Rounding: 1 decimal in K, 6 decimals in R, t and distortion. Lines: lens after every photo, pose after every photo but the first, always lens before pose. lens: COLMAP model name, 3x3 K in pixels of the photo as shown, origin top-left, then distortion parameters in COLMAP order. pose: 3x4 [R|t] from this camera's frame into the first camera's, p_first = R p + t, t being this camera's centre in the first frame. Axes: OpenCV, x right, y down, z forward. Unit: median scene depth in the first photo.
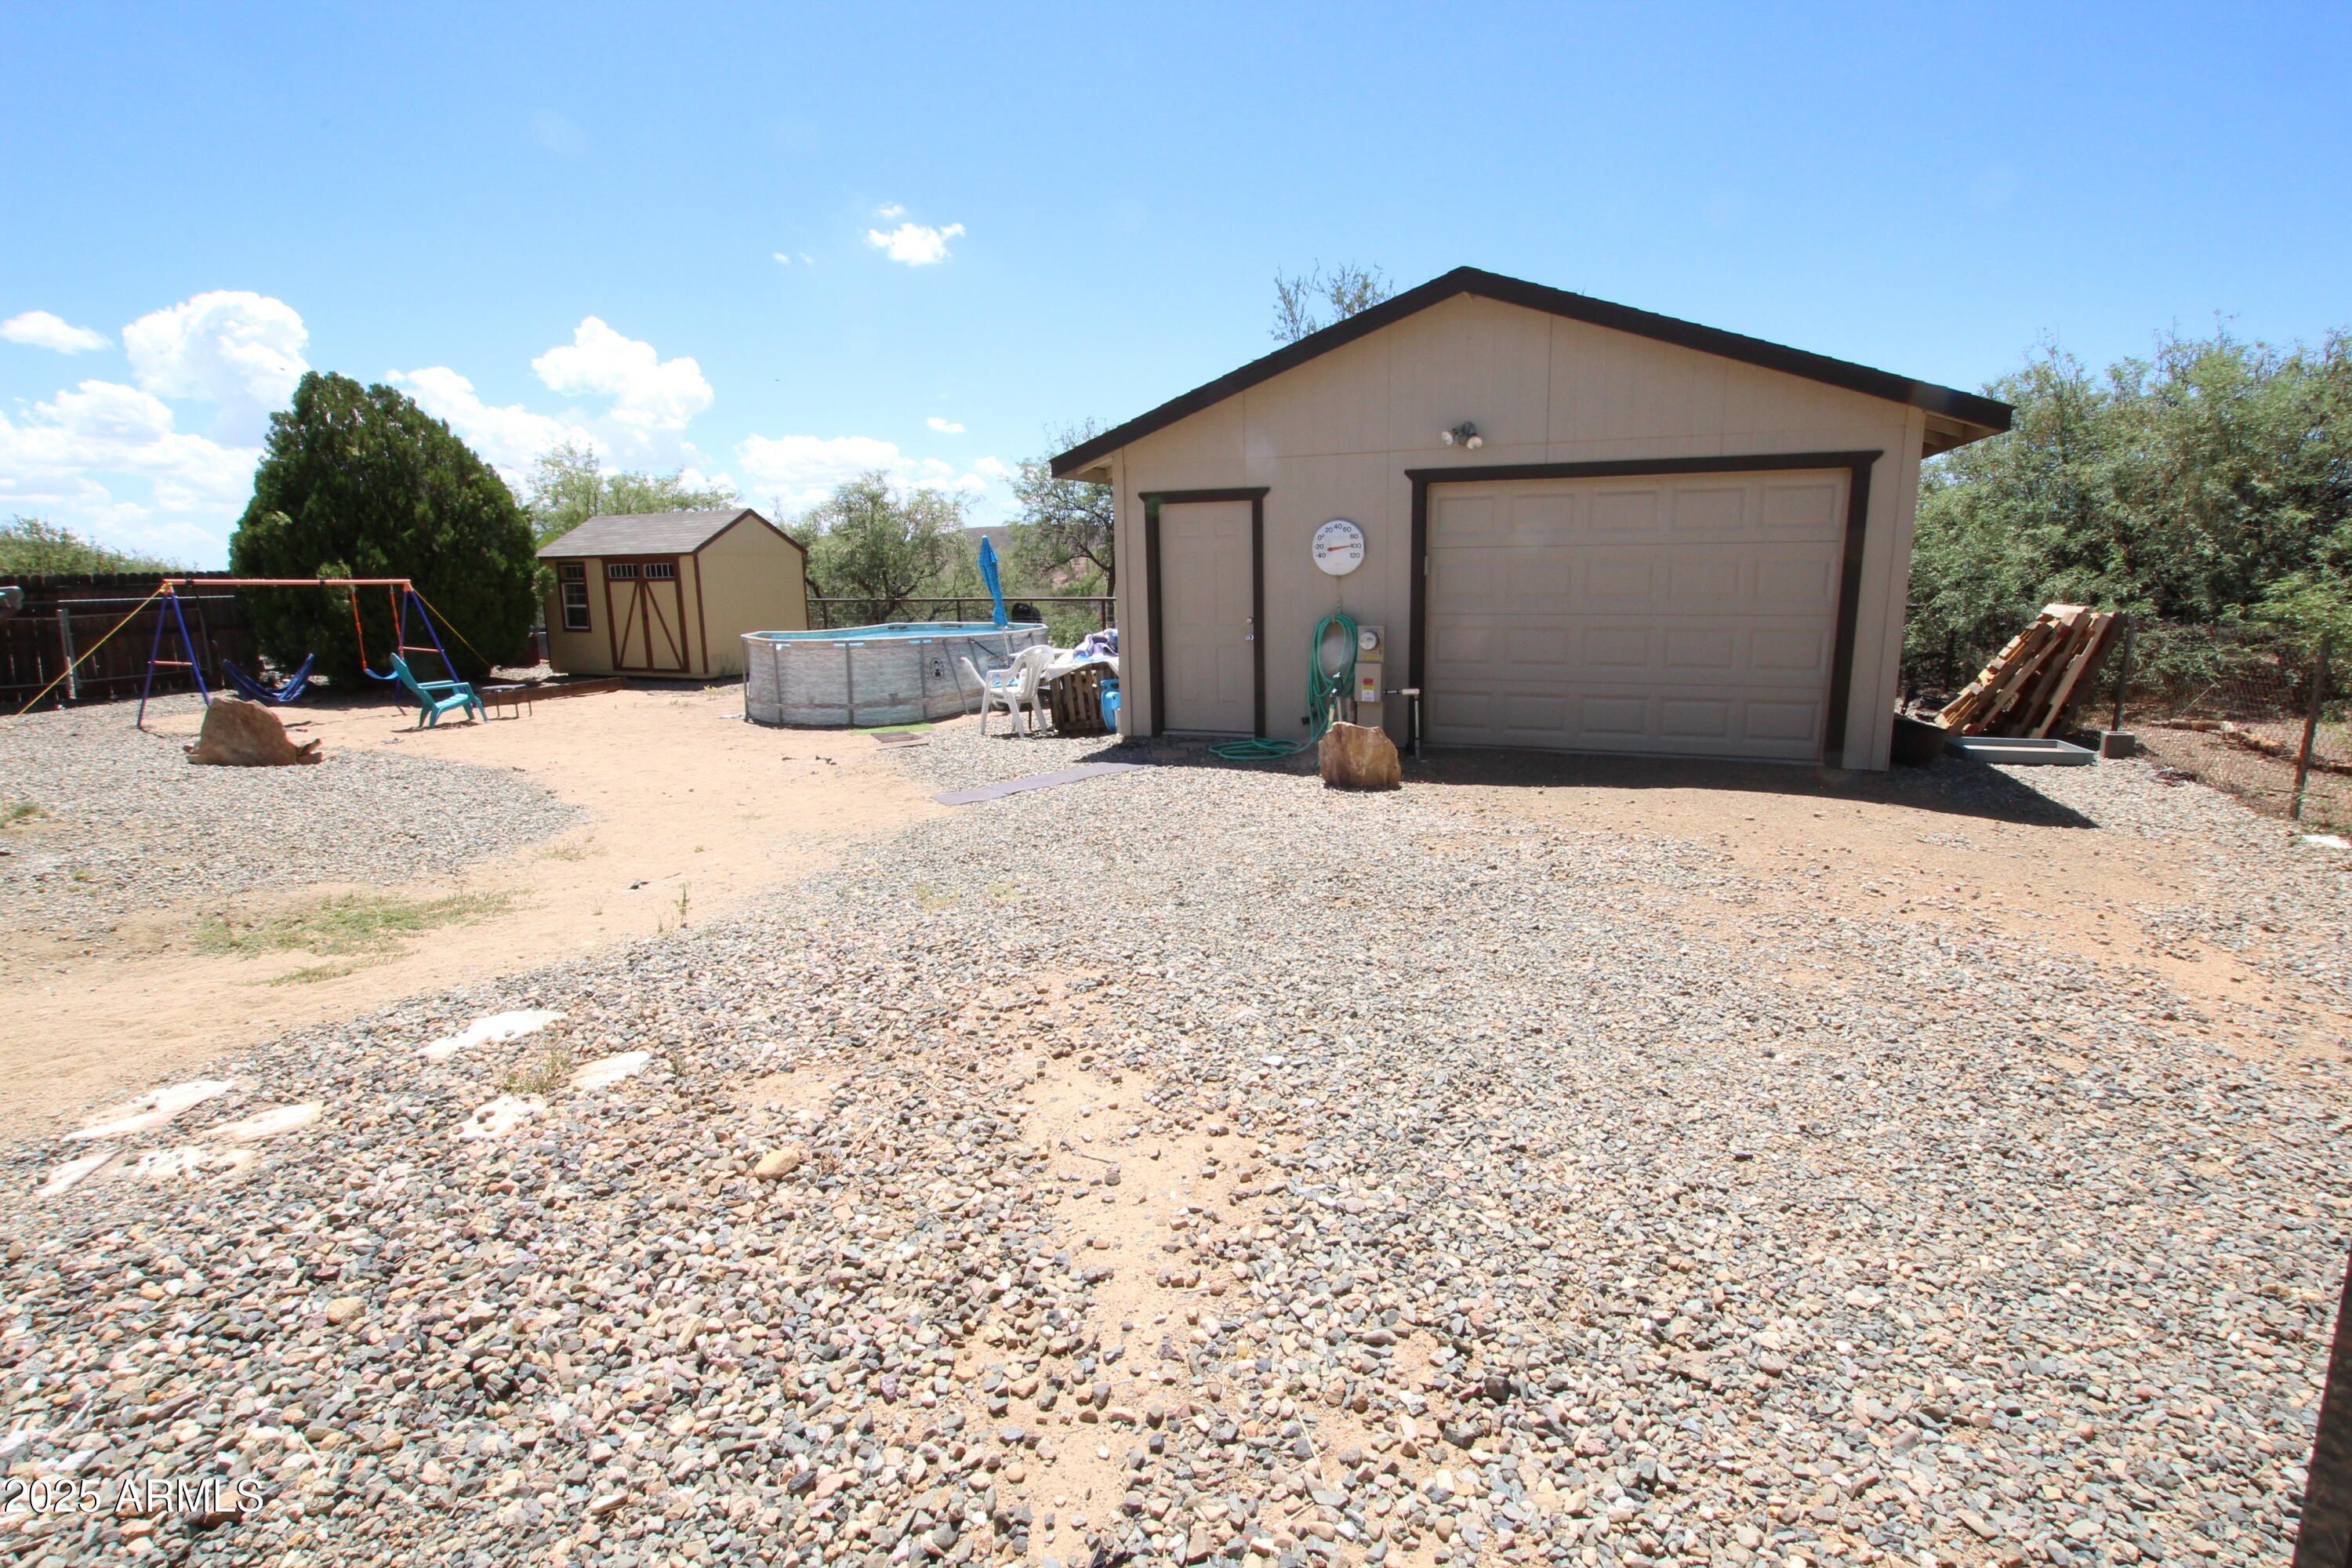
lens RADIAL K [[1091.9, 0, 1180.9], [0, 1091.9, 800.6], [0, 0, 1]] dist [-0.037926, 0.006216]
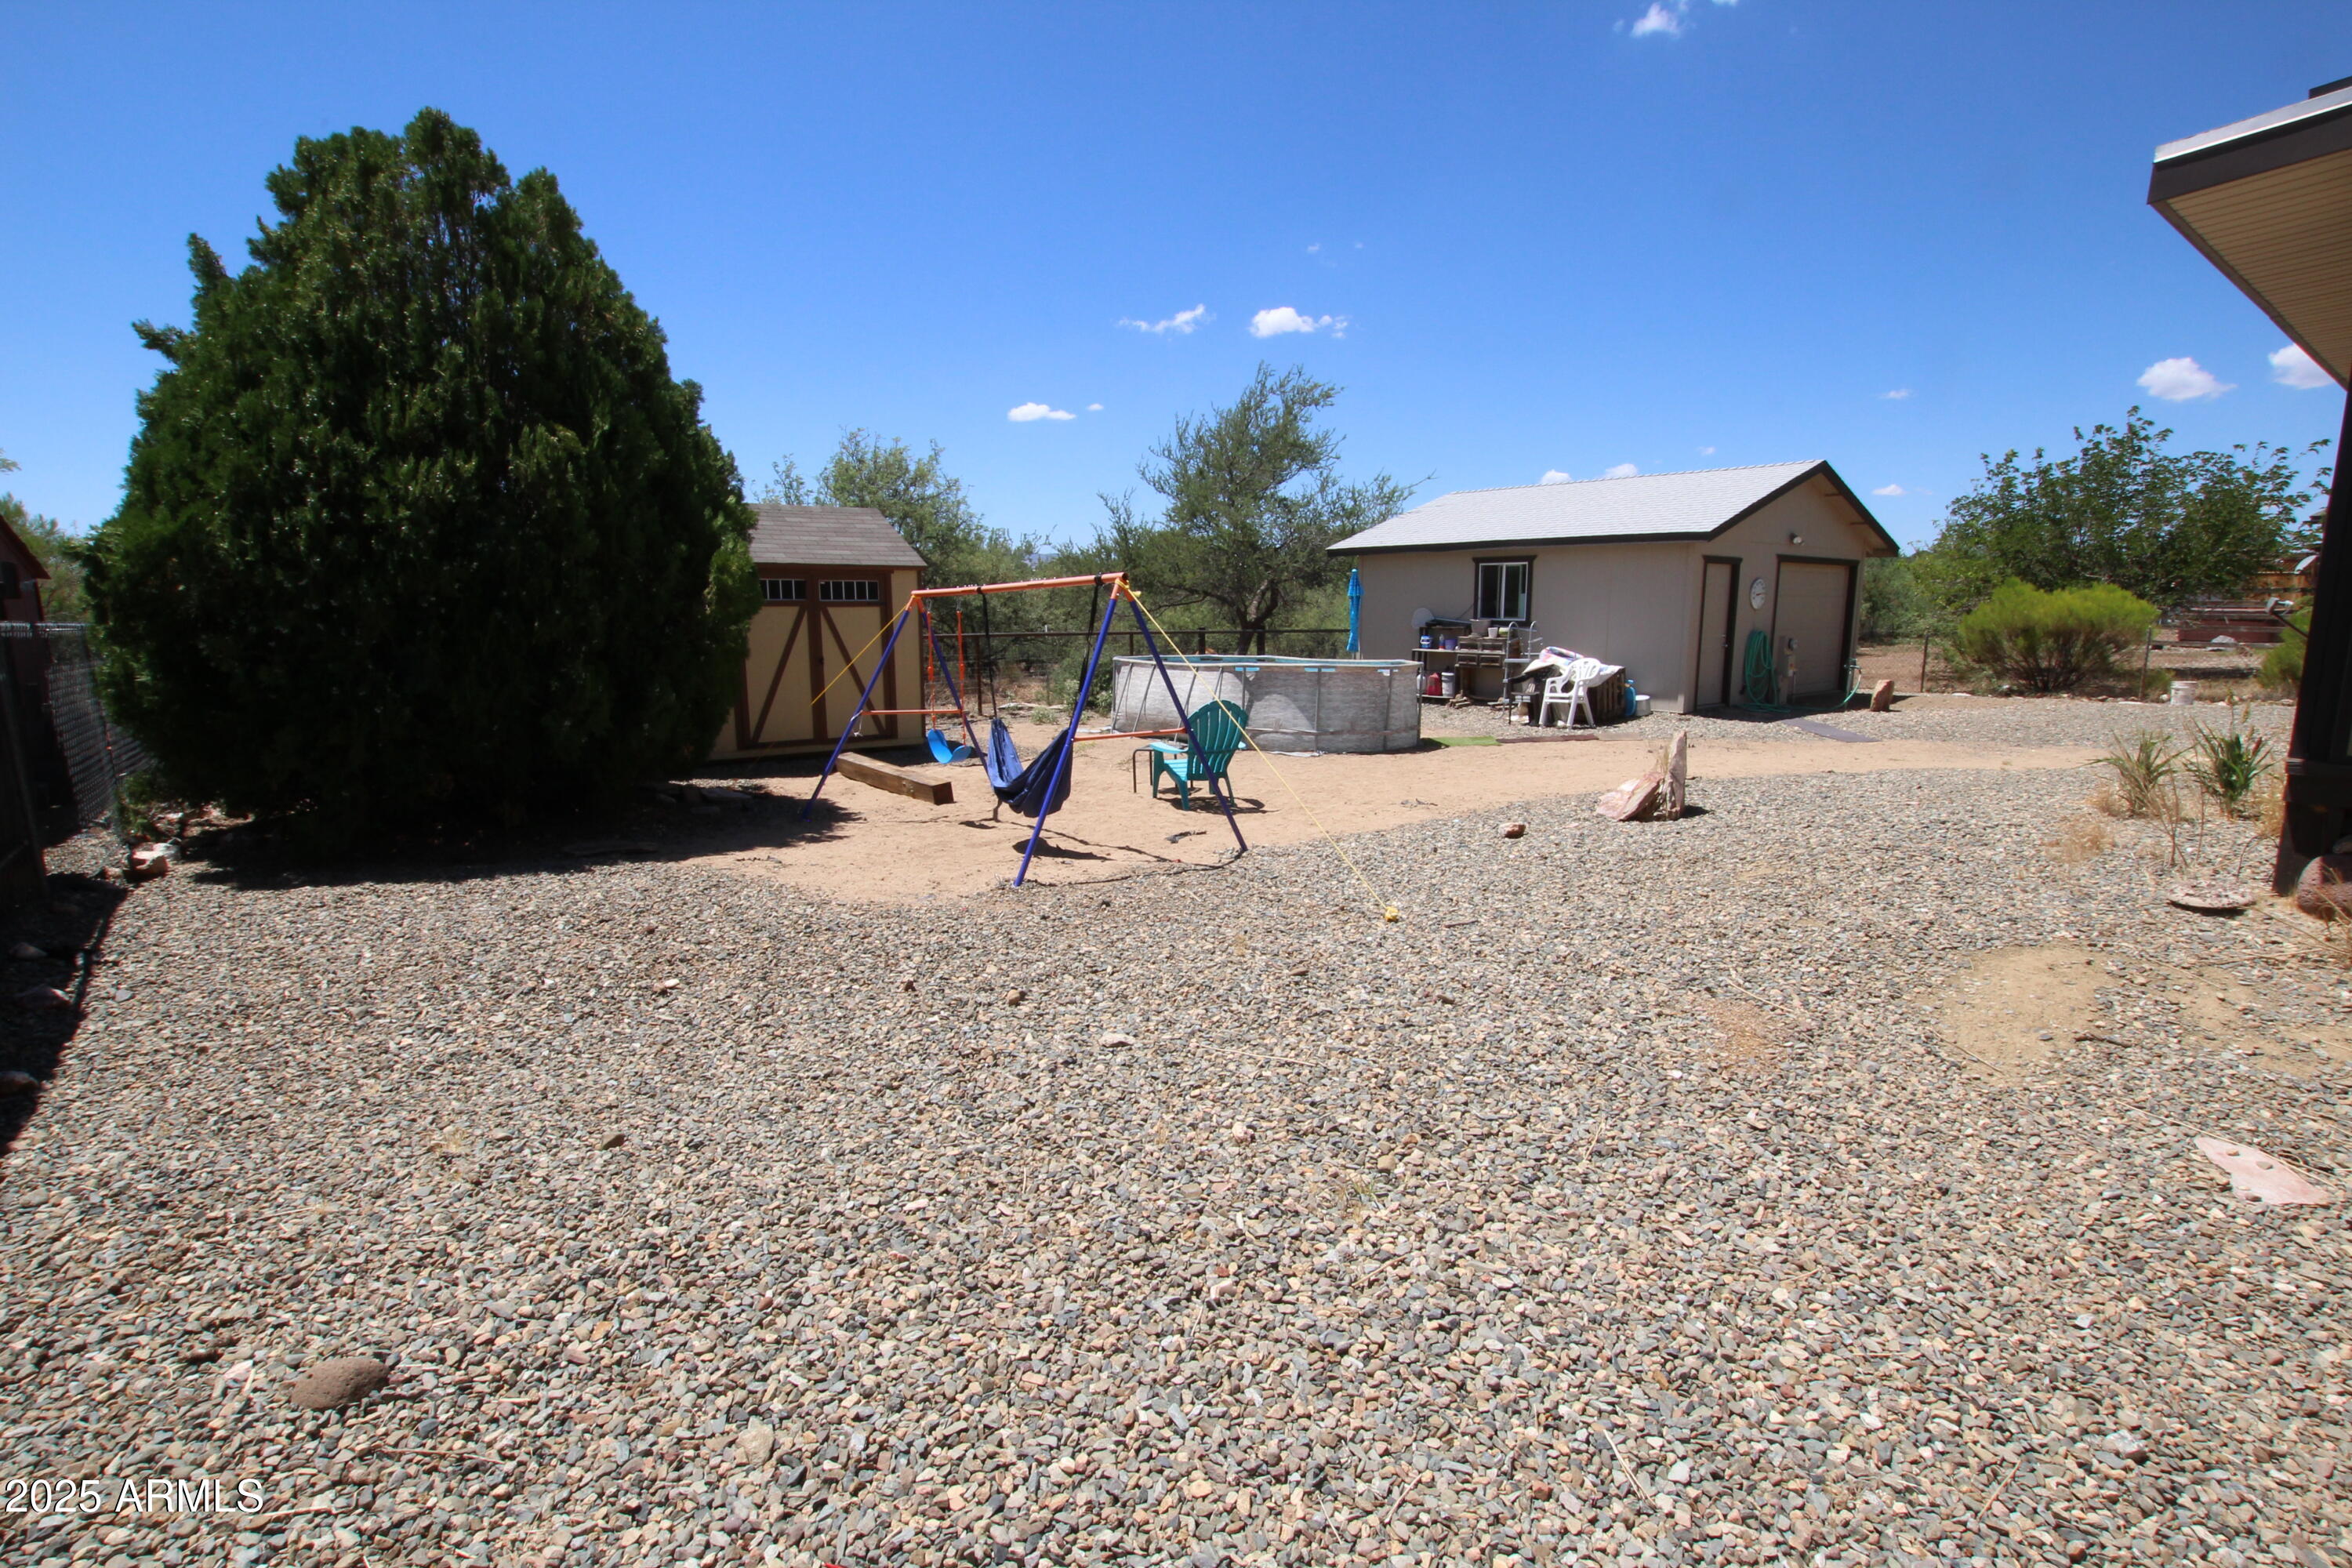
lens RADIAL K [[1091.9, 0, 1174.8], [0, 1091.9, 770.7], [0, 0, 1]] dist [-0.037926, 0.006216]
pose [[0.485160, -0.114873, 0.866847, -1.280583], [0.177031, 0.983708, 0.031278, -0.114660], [-0.856318, 0.138284, 0.497592, 0.656574]]
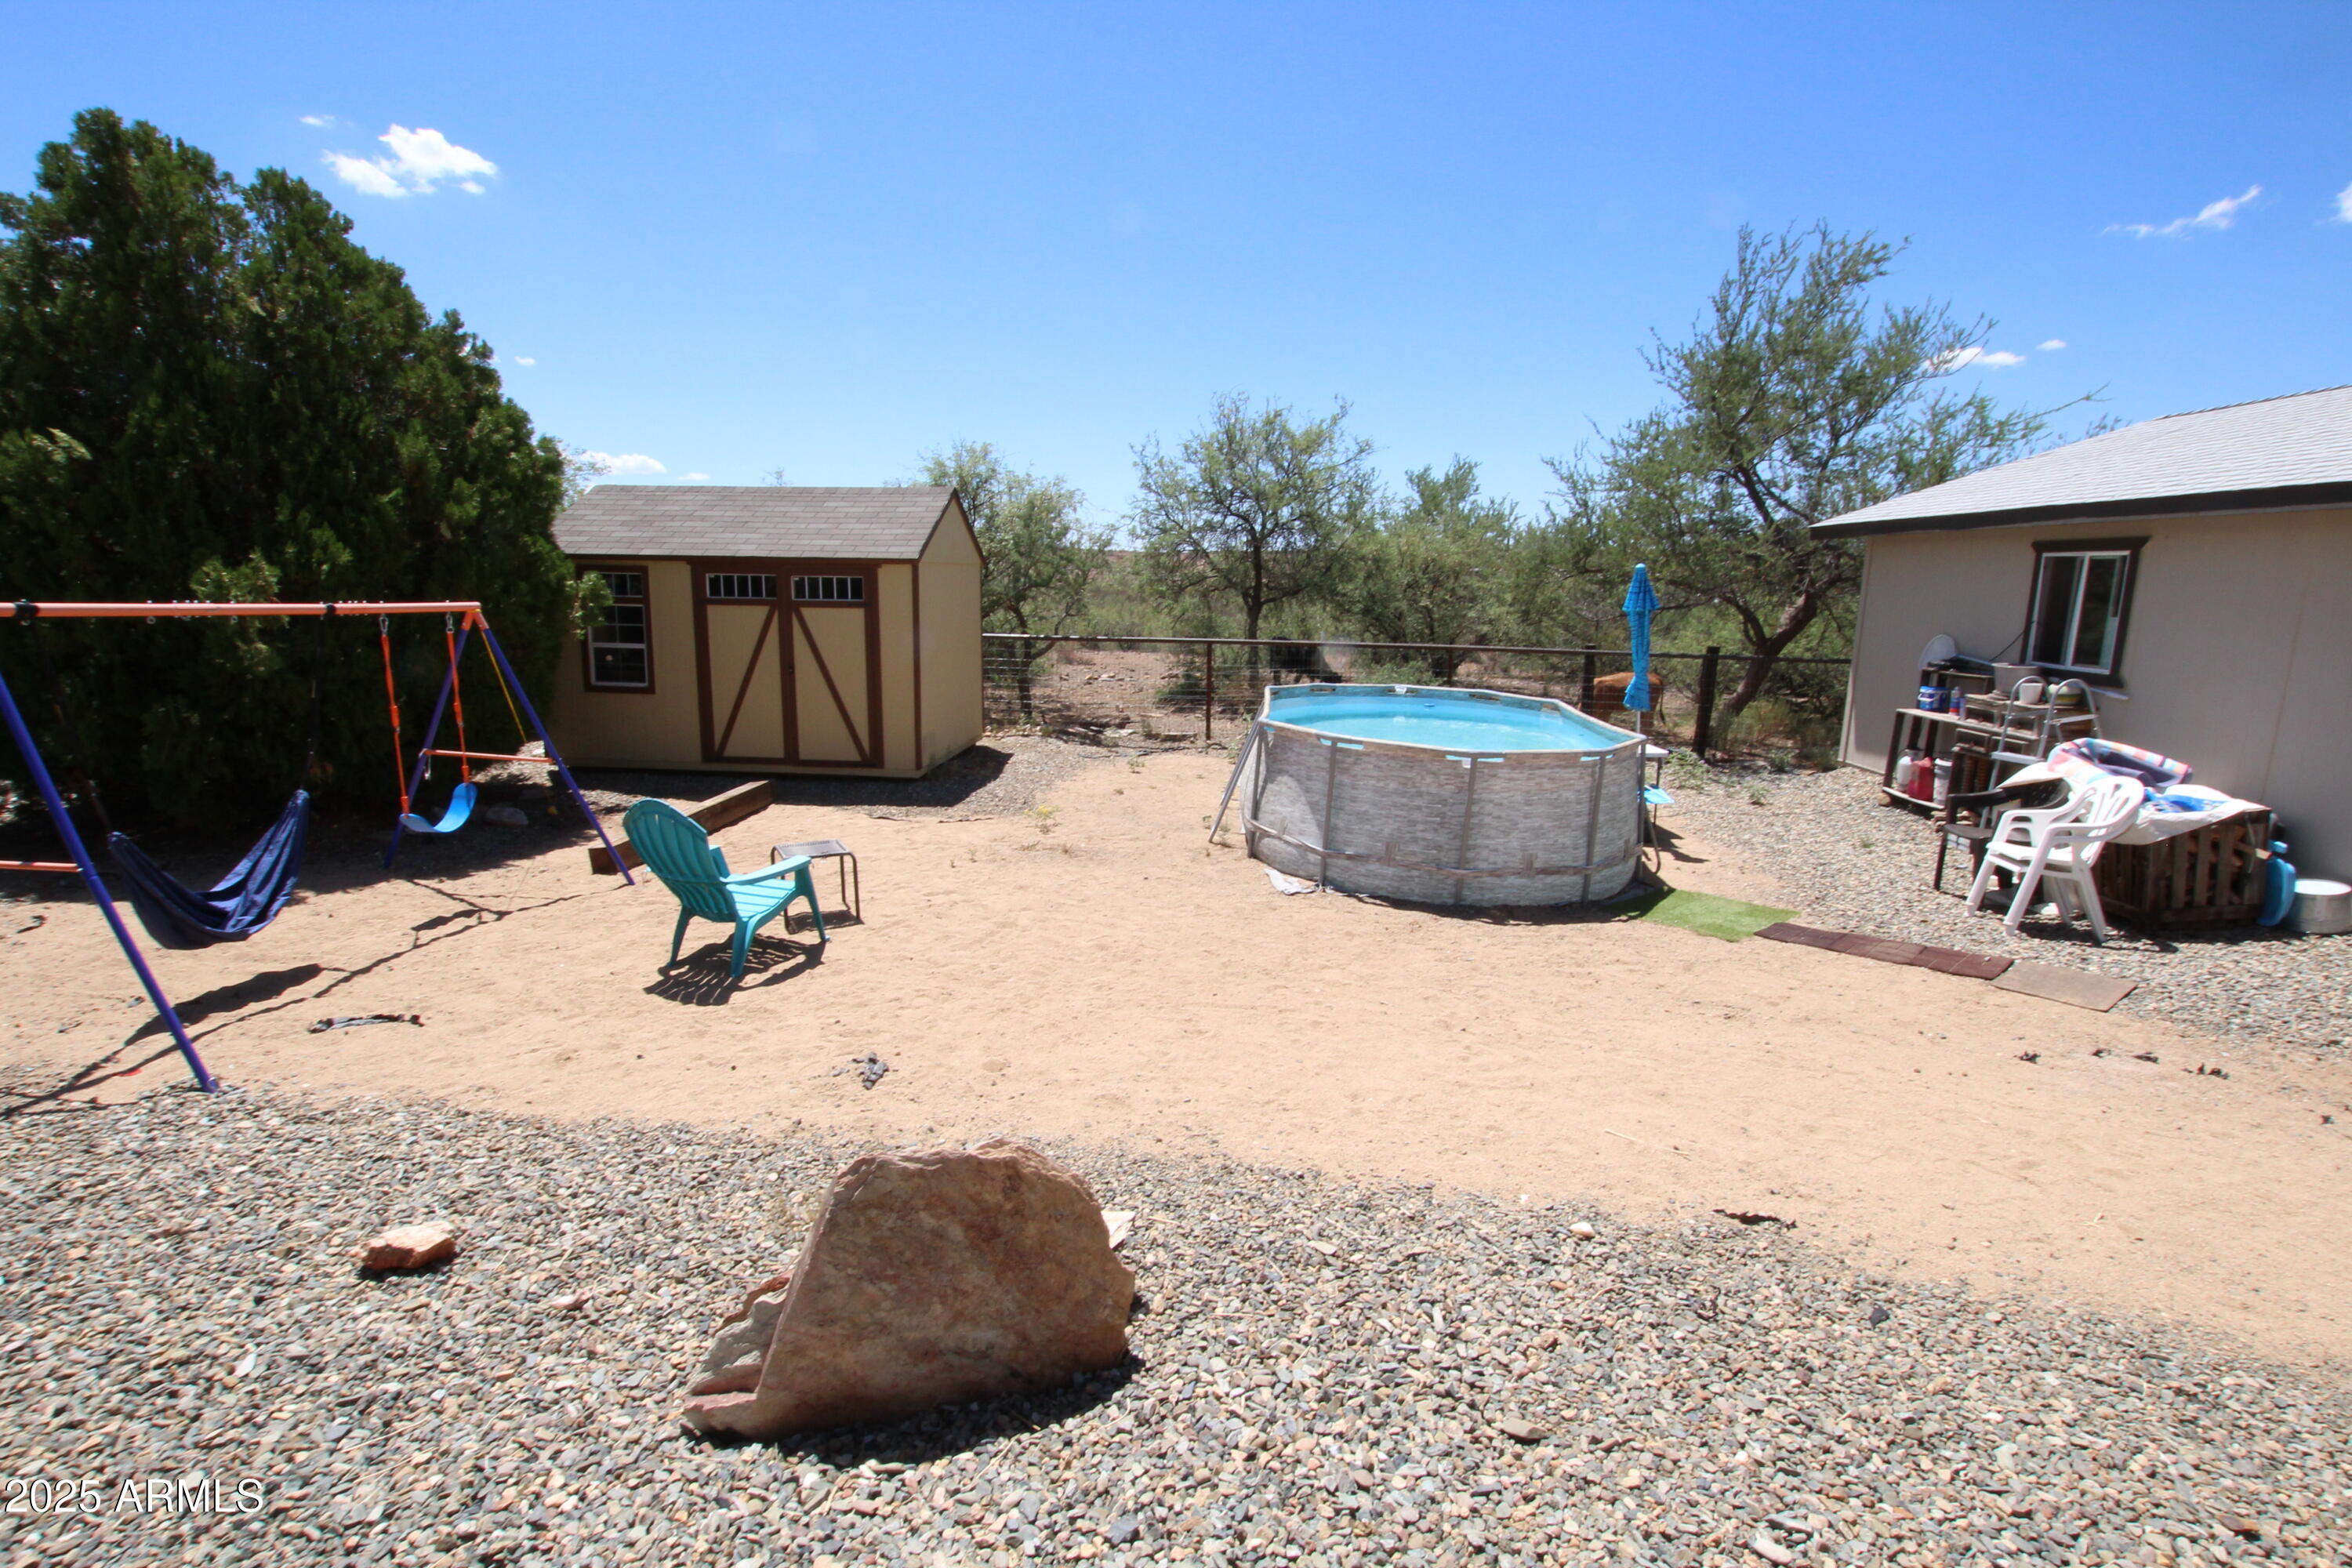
lens RADIAL K [[1091.9, 0, 1184.2], [0, 1091.9, 798.1], [0, 0, 1]] dist [-0.037926, 0.006216]
pose [[0.941084, -0.034766, 0.336382, -0.653172], [0.038512, 0.999248, -0.004468, -0.122548], [-0.335974, 0.017160, 0.941715, 0.529637]]
